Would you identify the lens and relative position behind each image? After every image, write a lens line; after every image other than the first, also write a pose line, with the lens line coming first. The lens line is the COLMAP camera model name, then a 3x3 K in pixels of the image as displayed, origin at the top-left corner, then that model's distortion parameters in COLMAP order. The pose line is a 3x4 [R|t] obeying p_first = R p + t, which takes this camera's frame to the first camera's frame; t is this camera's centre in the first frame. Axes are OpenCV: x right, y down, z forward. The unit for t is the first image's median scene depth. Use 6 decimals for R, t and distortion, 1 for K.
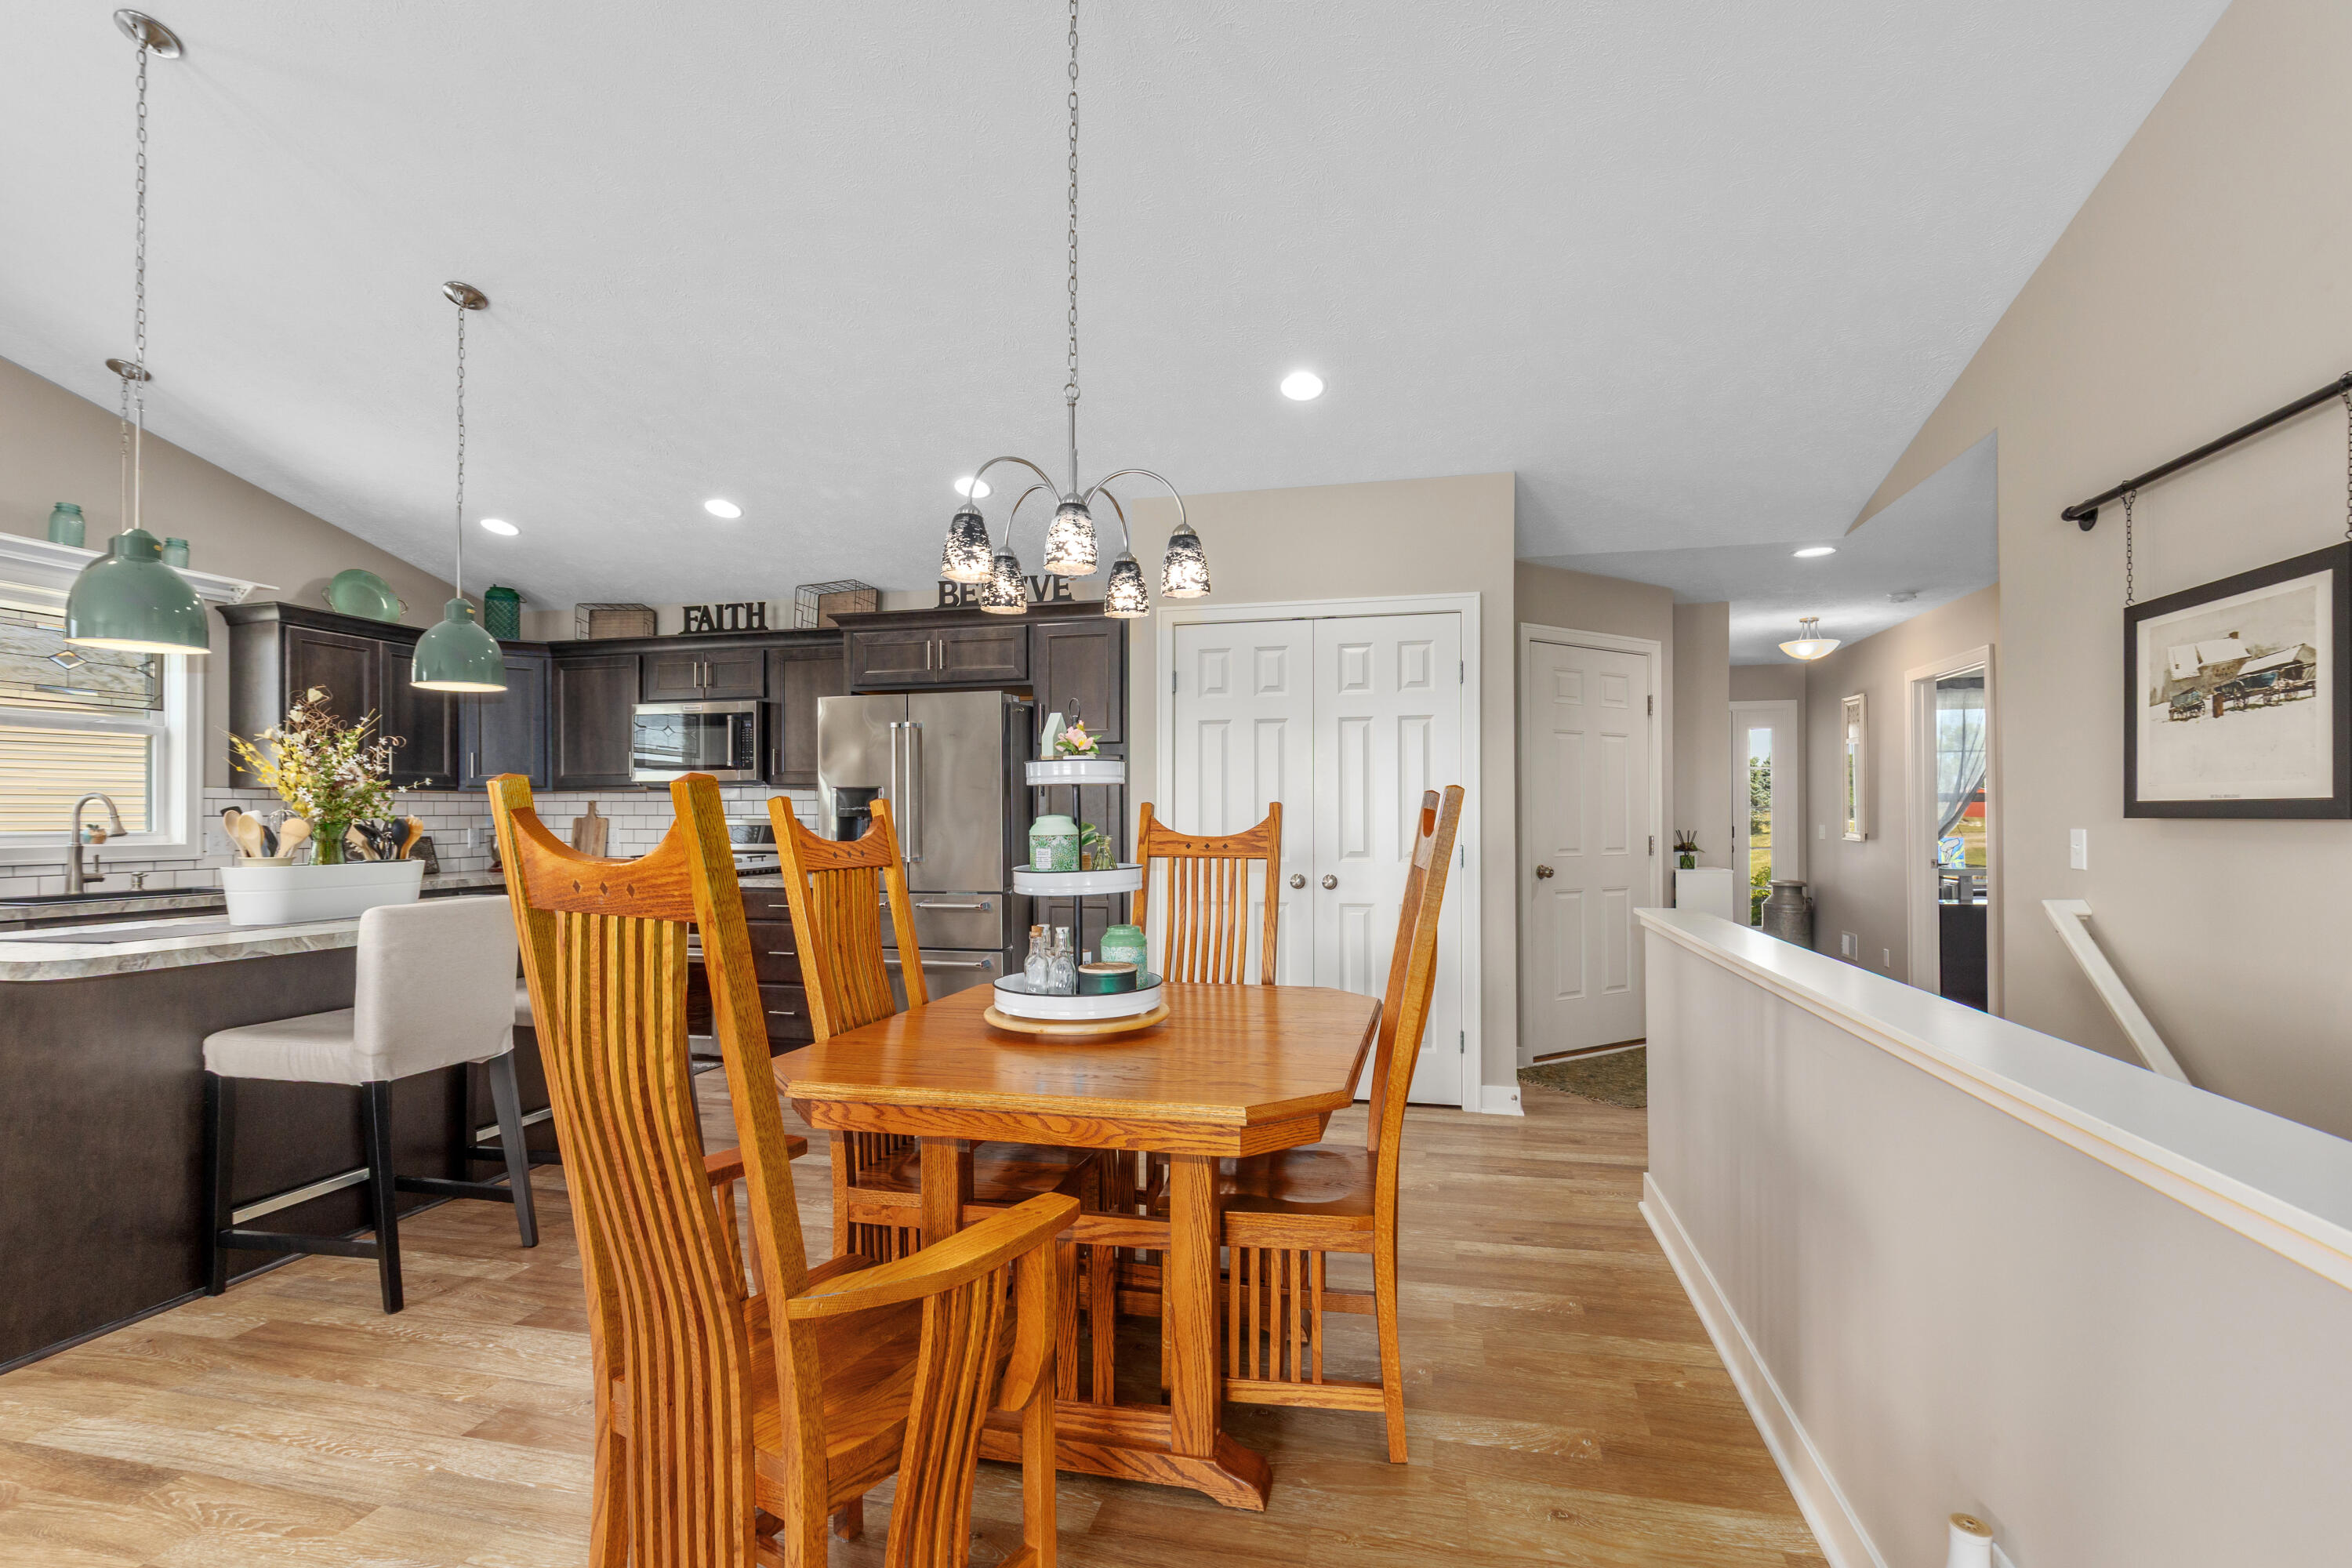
lens RADIAL K [[1070.9, 0, 1170.0], [0, 1070.9, 807.0], [0, 0, 1]] dist [0.009396, -0.001259]
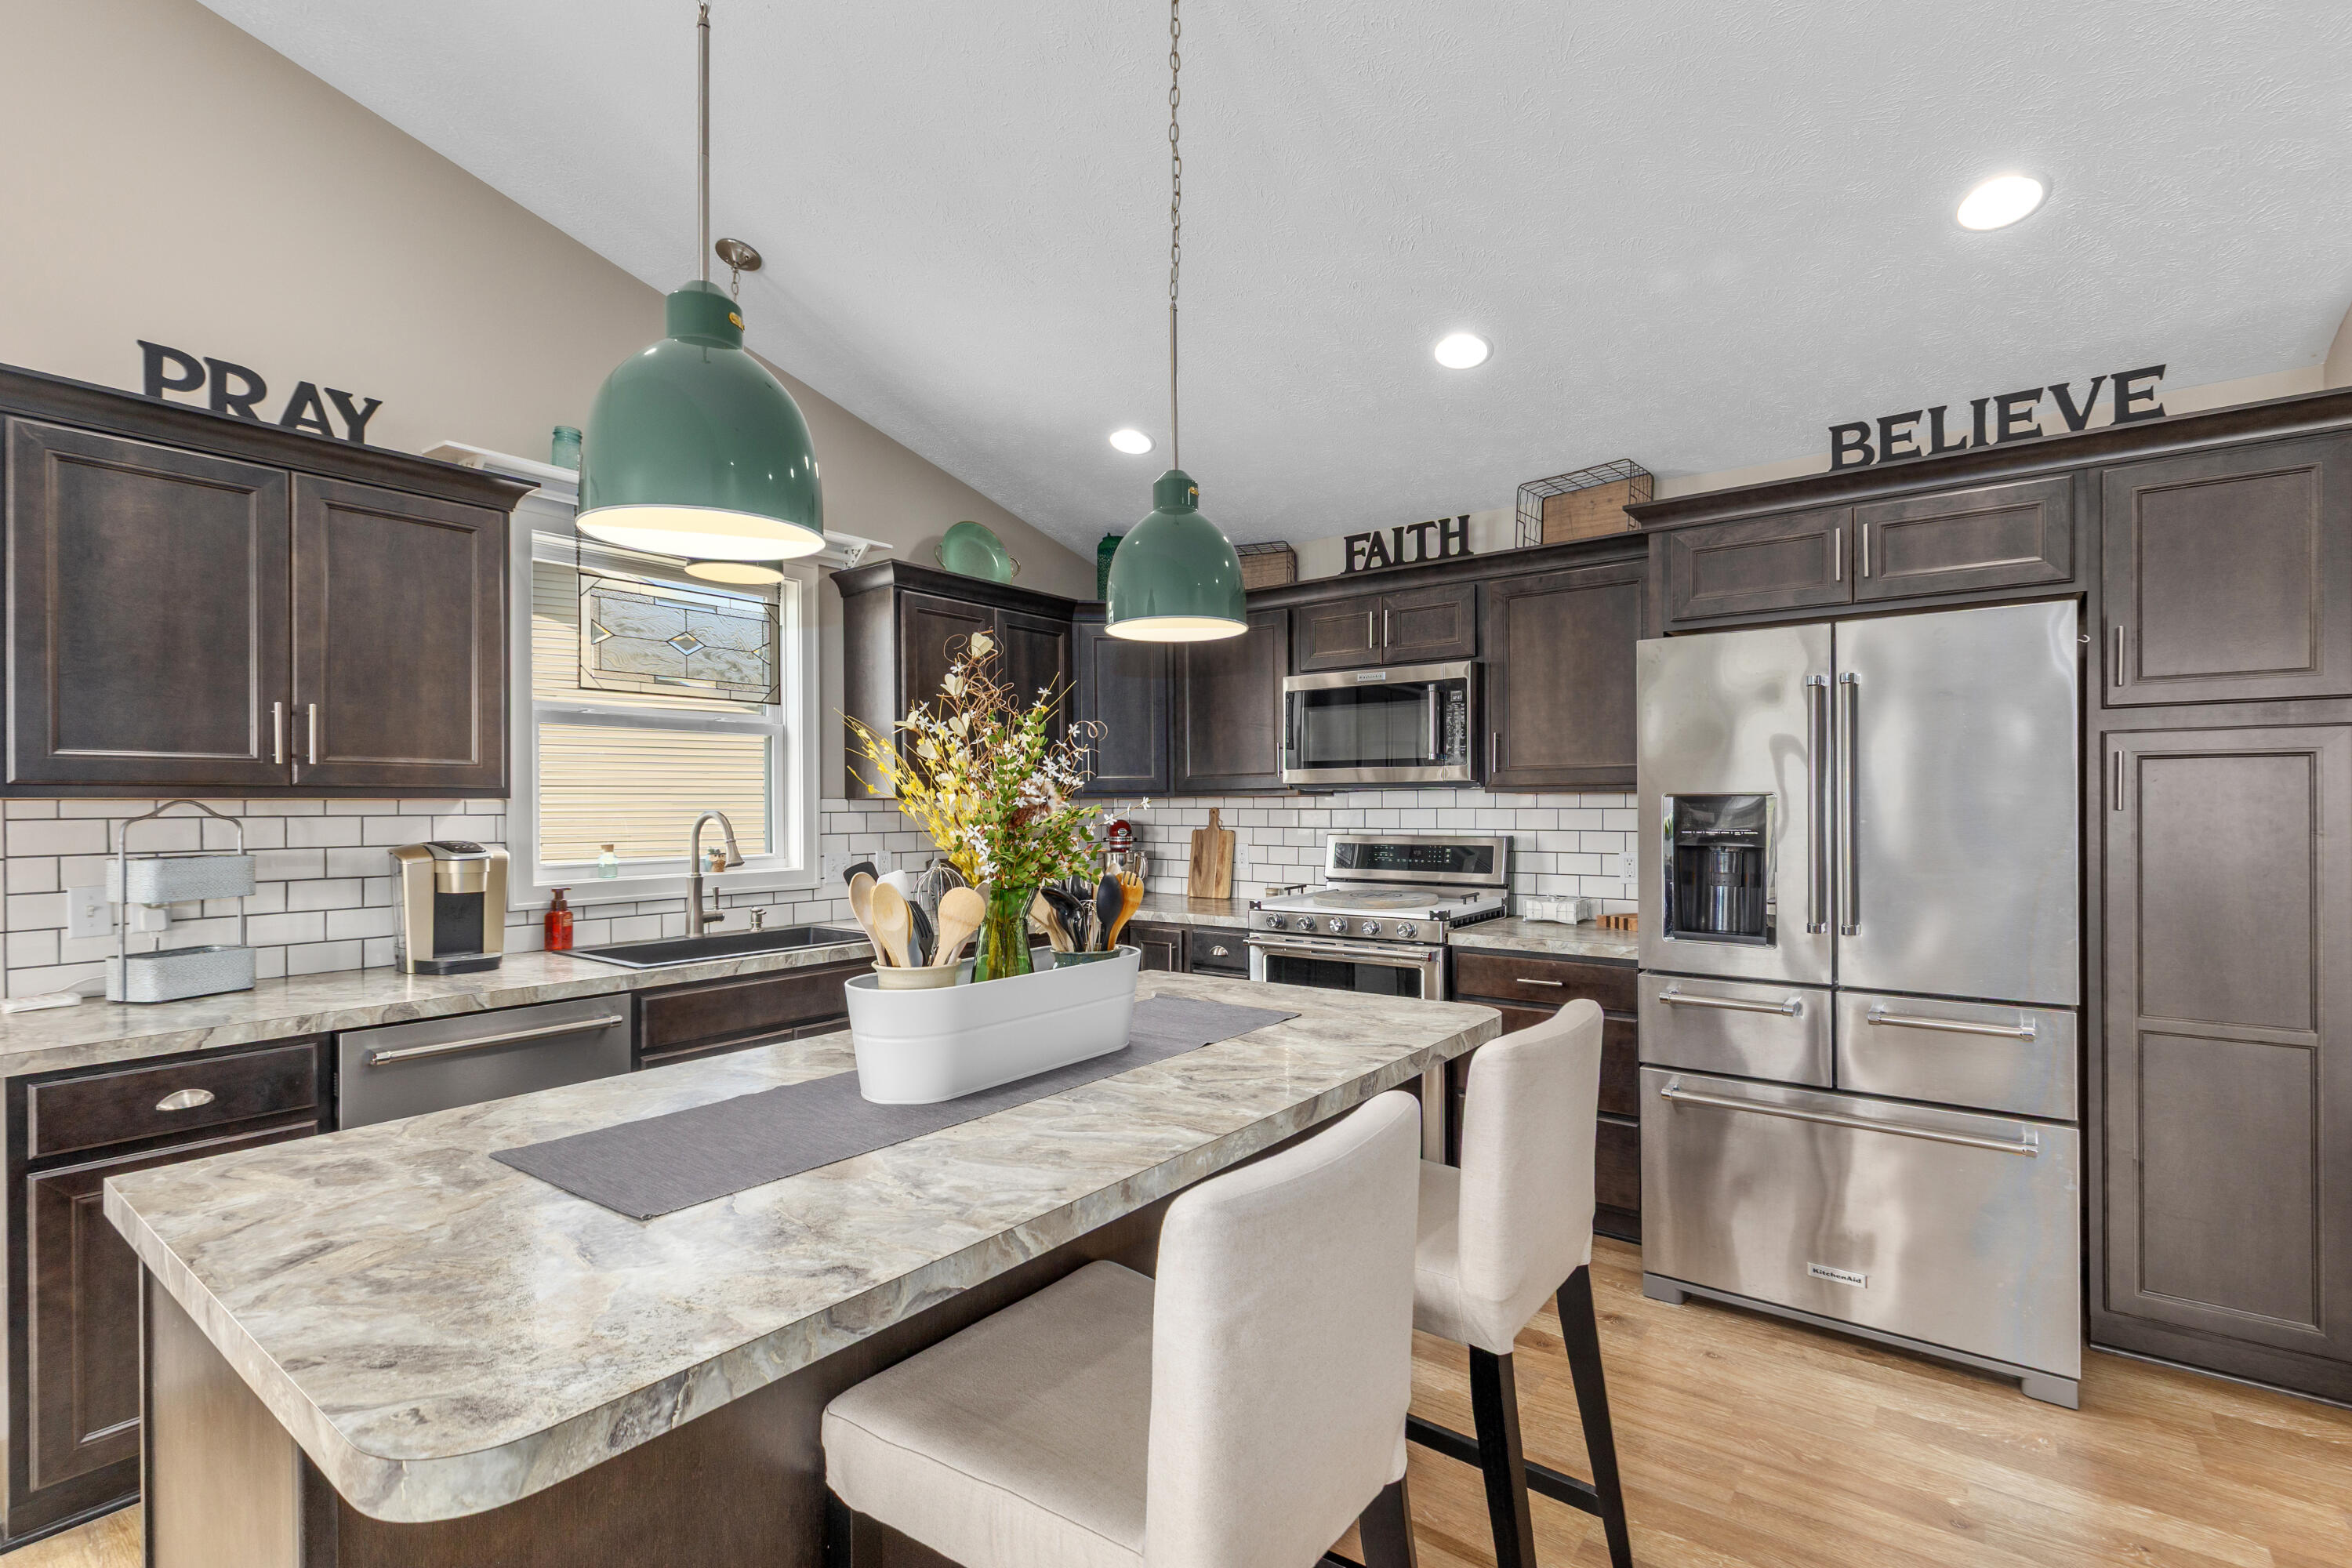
lens RADIAL K [[1070.9, 0, 1191.7], [0, 1070.9, 806.6], [0, 0, 1]] dist [0.009396, -0.001259]
pose [[0.921410, -0.000882, -0.388592, -0.319256], [0.005792, 0.999917, 0.011465, -0.019455], [0.388550, -0.012815, 0.921339, 0.358116]]
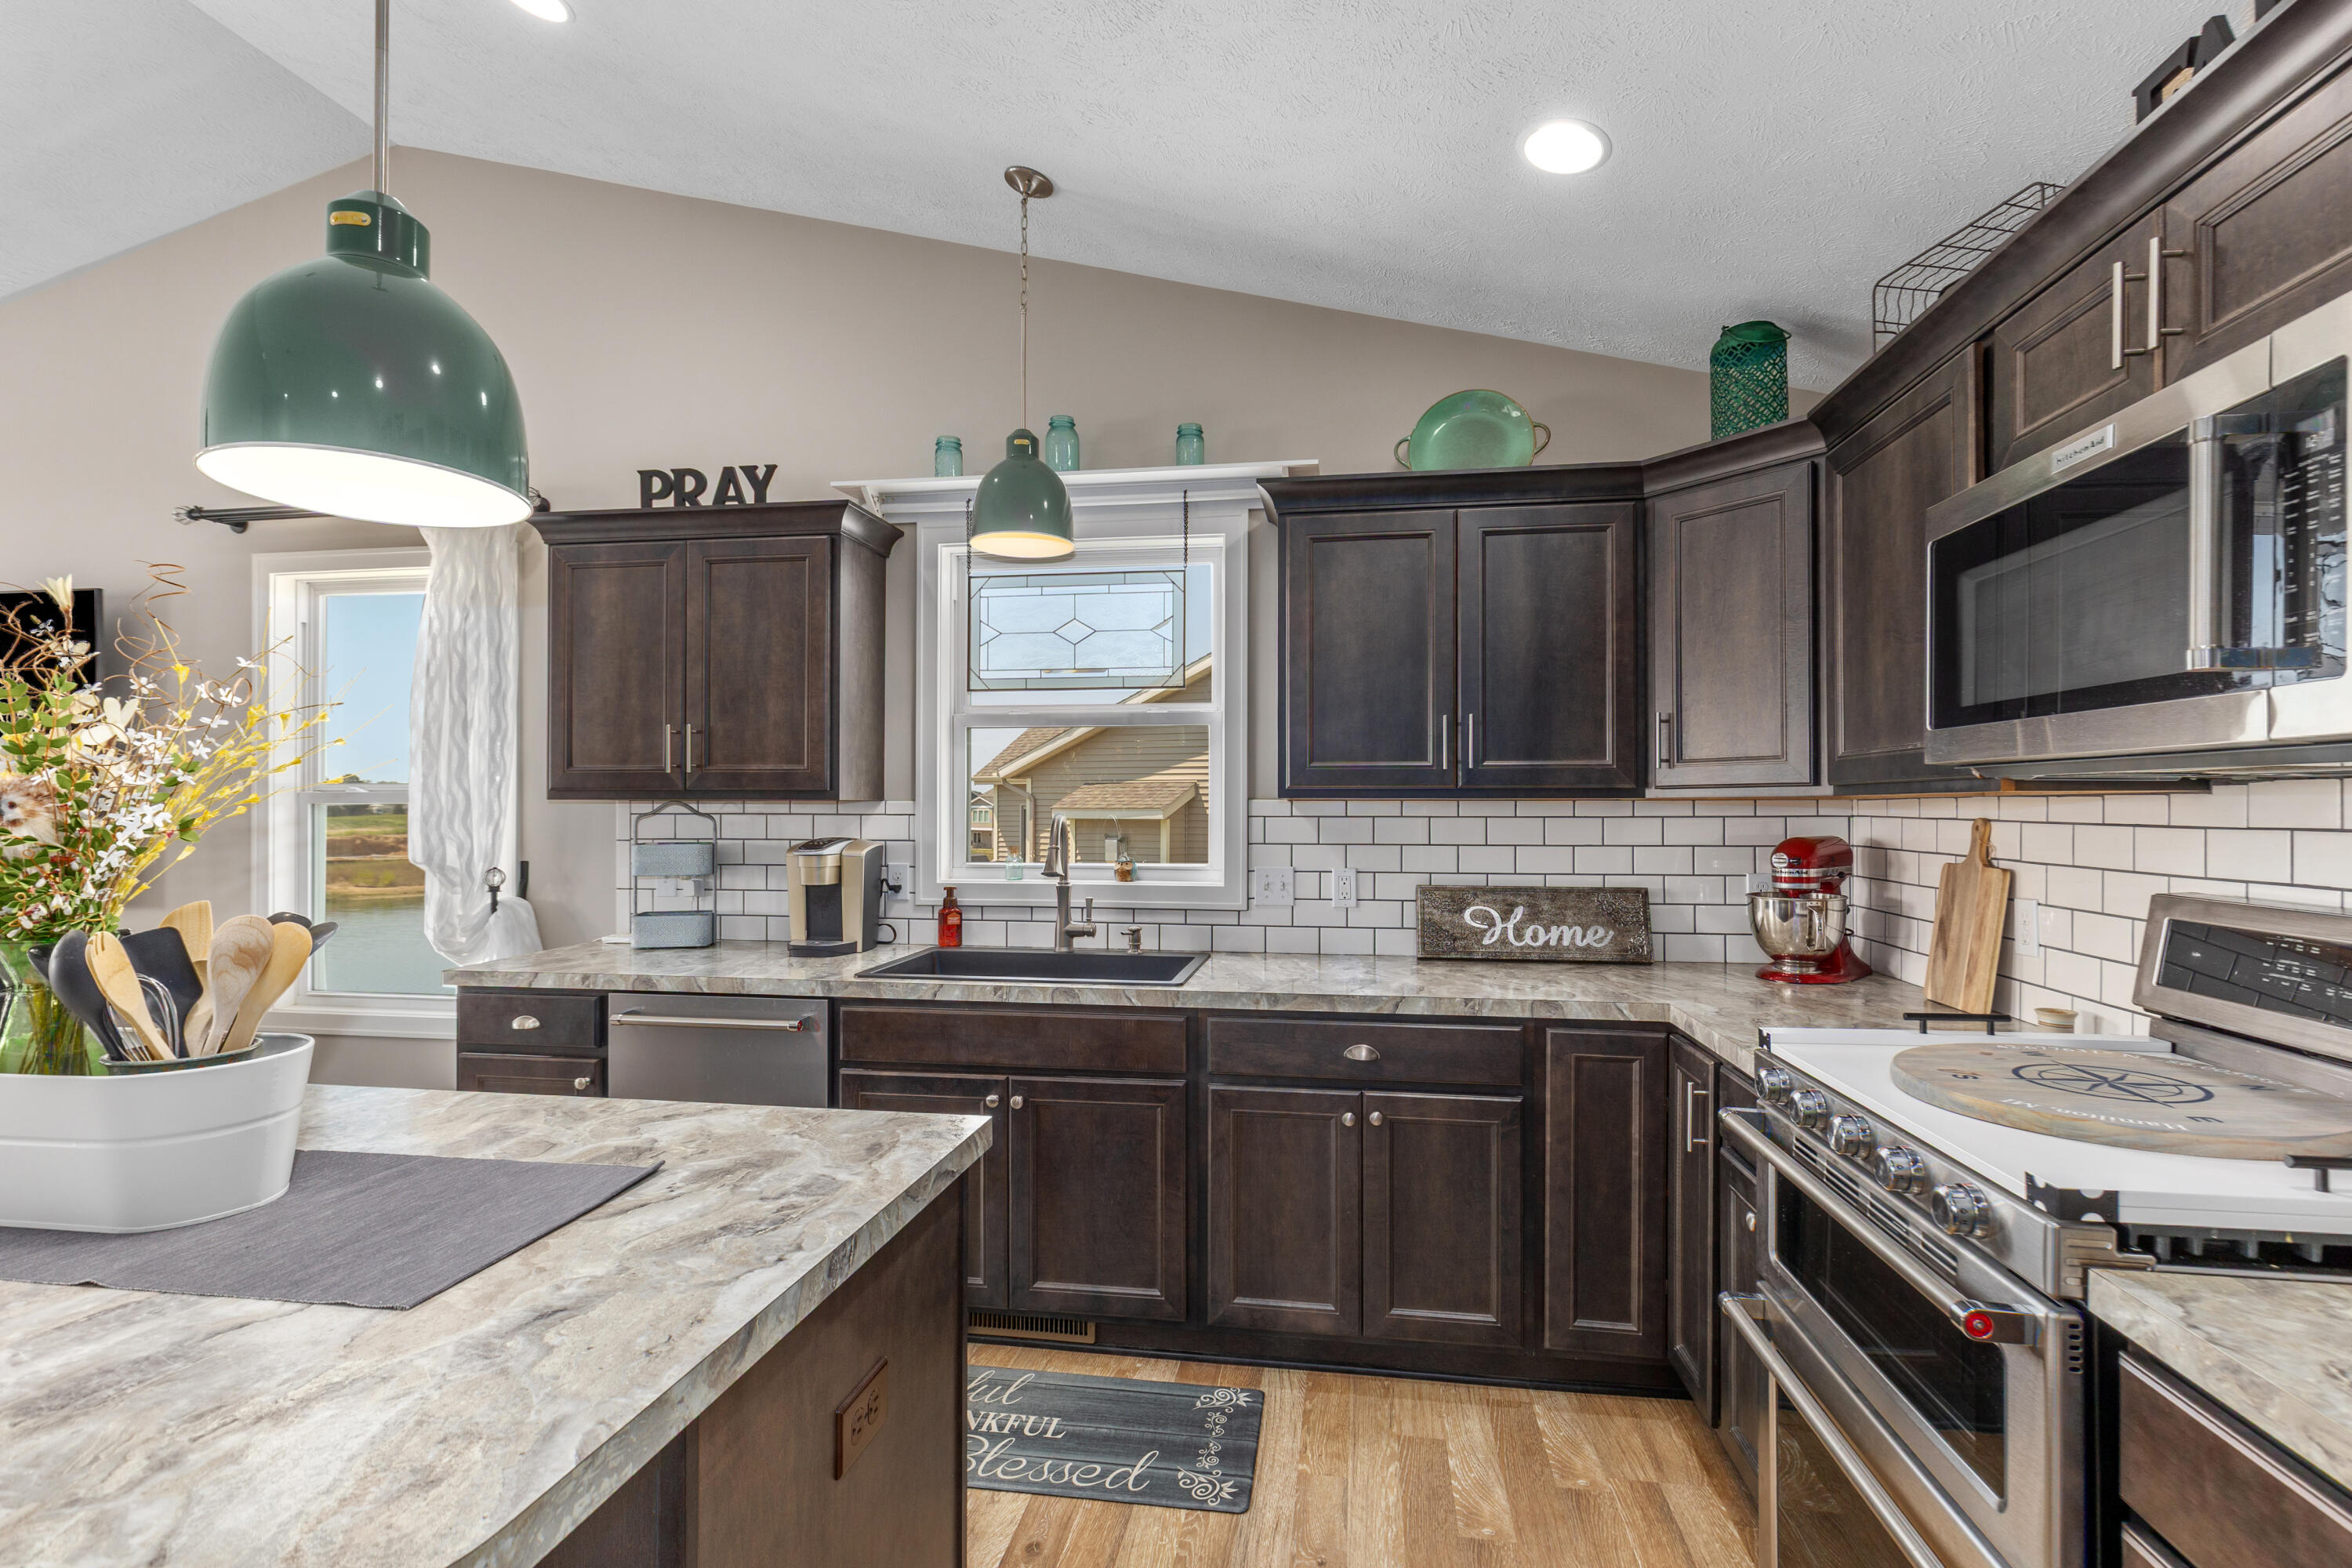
lens RADIAL K [[1070.9, 0, 1183.6], [0, 1070.9, 797.4], [0, 0, 1]] dist [0.009396, -0.001259]
pose [[0.086986, -0.002861, -0.996205, -0.249260], [0.008133, 0.999965, -0.002161, -0.017768], [0.996176, -0.007914, 0.087006, 0.876731]]
